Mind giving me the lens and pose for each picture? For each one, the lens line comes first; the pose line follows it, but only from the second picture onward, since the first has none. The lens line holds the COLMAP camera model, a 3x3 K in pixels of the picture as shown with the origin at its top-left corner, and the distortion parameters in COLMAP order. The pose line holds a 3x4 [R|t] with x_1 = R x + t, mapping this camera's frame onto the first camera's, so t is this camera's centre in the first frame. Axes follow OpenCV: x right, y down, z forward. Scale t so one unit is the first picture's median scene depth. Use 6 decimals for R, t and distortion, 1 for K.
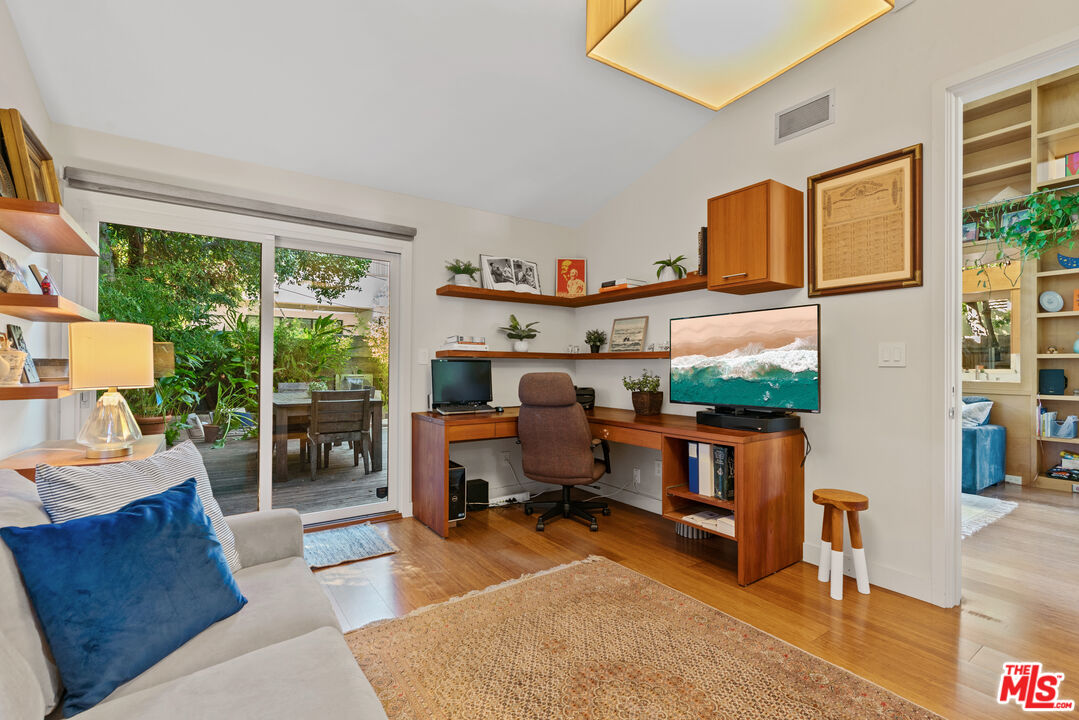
lens RADIAL K [[485.4, 0, 542.5], [0, 485.4, 377.0], [0, 0, 1]] dist [-0.020143, 0.018252]
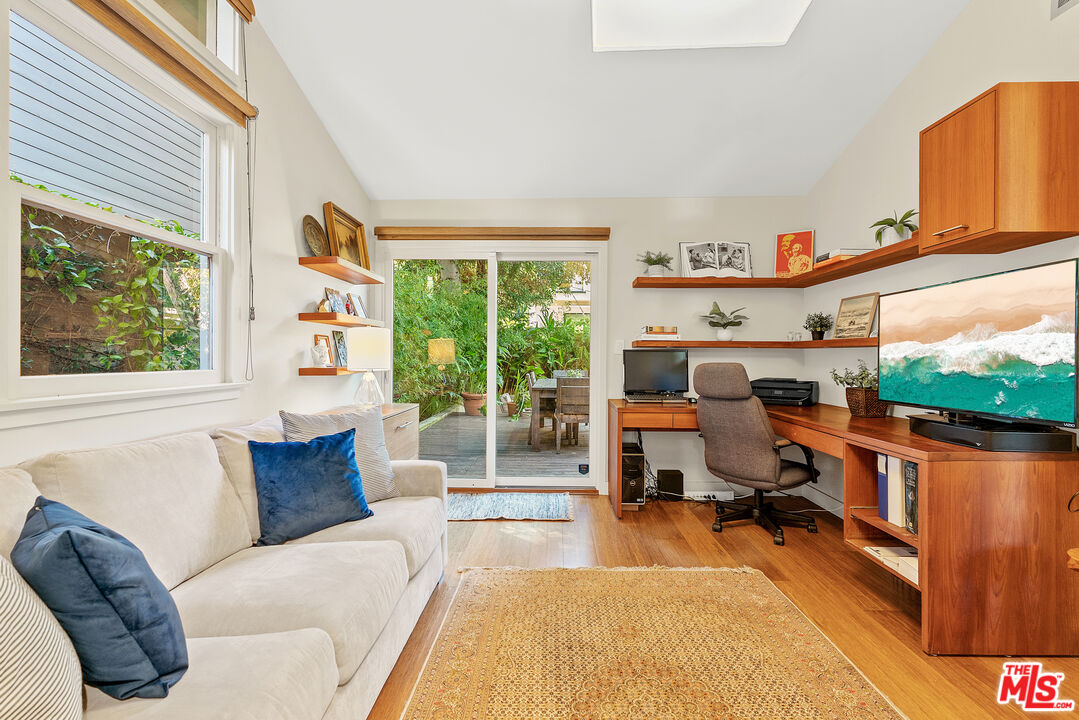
lens RADIAL K [[484.7, 0, 540.5], [0, 484.7, 373.0], [0, 0, 1]] dist [-0.001000, 0.000499]
pose [[0.808425, 0.020876, -0.588228, 0.258654], [-0.013746, 0.999768, 0.016590, -0.000350], [0.588438, -0.005326, 0.808525, 0.040061]]
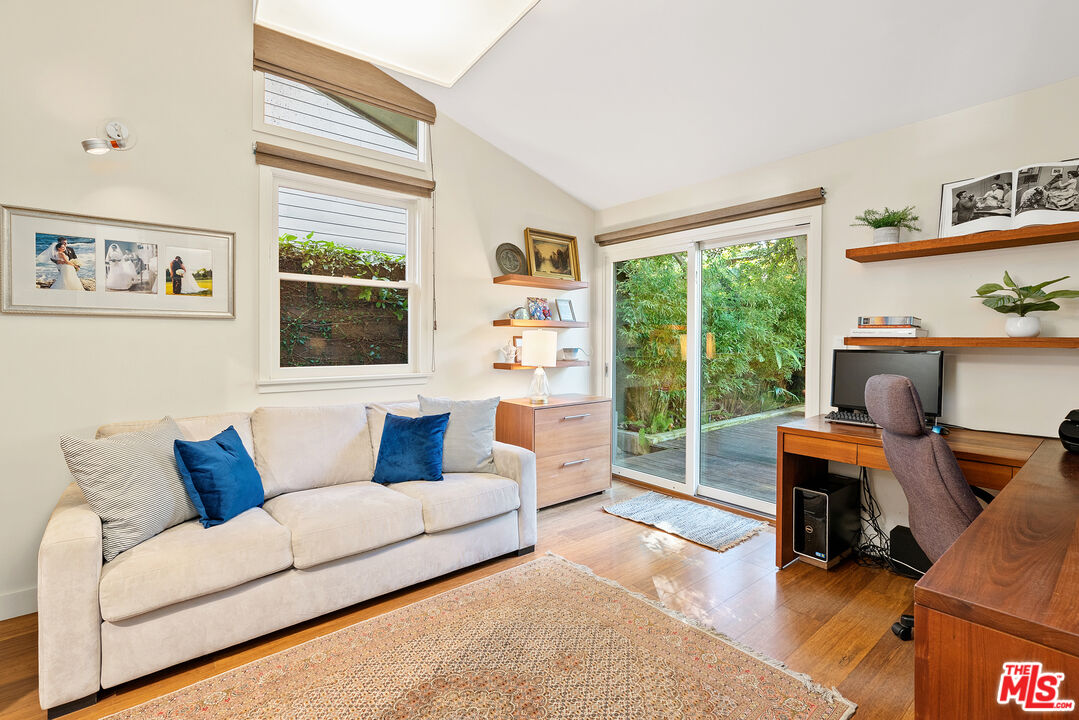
lens RADIAL K [[490.0, 0, 545.5], [0, 490.0, 360.3], [0, 0, 1]] dist [-0.004194, 0.000044]
pose [[0.091801, 0.038377, -0.995038, 0.533919], [-0.023367, 0.999065, 0.036377, -0.037503], [0.995503, 0.019912, 0.092612, 0.483435]]
